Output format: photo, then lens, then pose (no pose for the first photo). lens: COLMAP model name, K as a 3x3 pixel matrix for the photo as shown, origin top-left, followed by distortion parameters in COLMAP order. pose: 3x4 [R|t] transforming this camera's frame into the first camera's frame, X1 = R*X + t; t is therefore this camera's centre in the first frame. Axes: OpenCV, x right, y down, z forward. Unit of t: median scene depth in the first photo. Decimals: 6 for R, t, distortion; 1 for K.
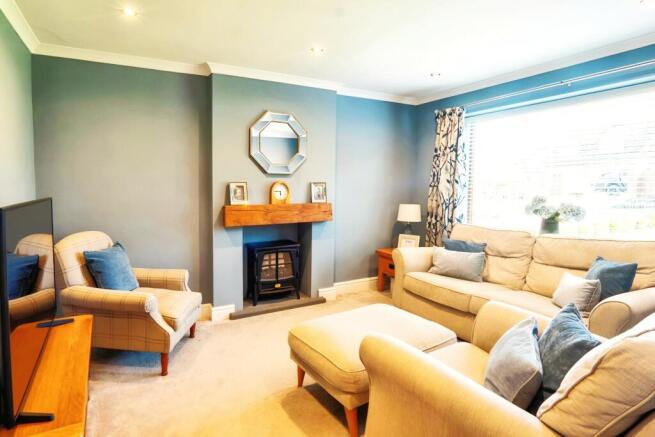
lens RADIAL K [[374.6, 0, 323.6], [0, 374.6, 214.5], [0, 0, 1]] dist [-0.027818, 0.003105]
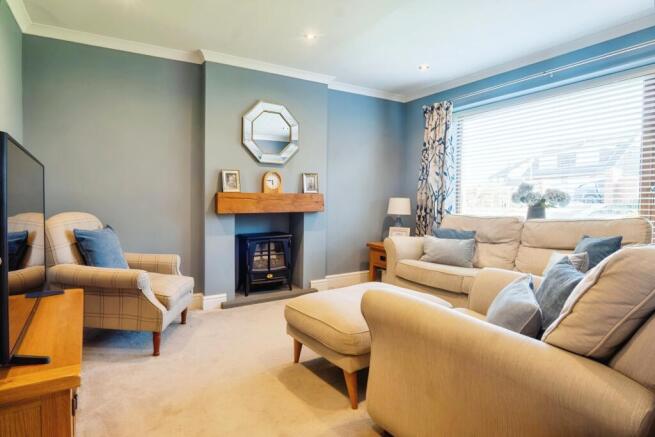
lens RADIAL K [[374.6, 0, 323.7], [0, 374.6, 222.4], [0, 0, 1]] dist [-0.027818, 0.003105]
pose [[0.999108, -0.003885, 0.042058, -0.025419], [0.005320, 0.999406, -0.034064, 0.100493], [-0.041900, 0.034257, 0.998534, -0.002884]]
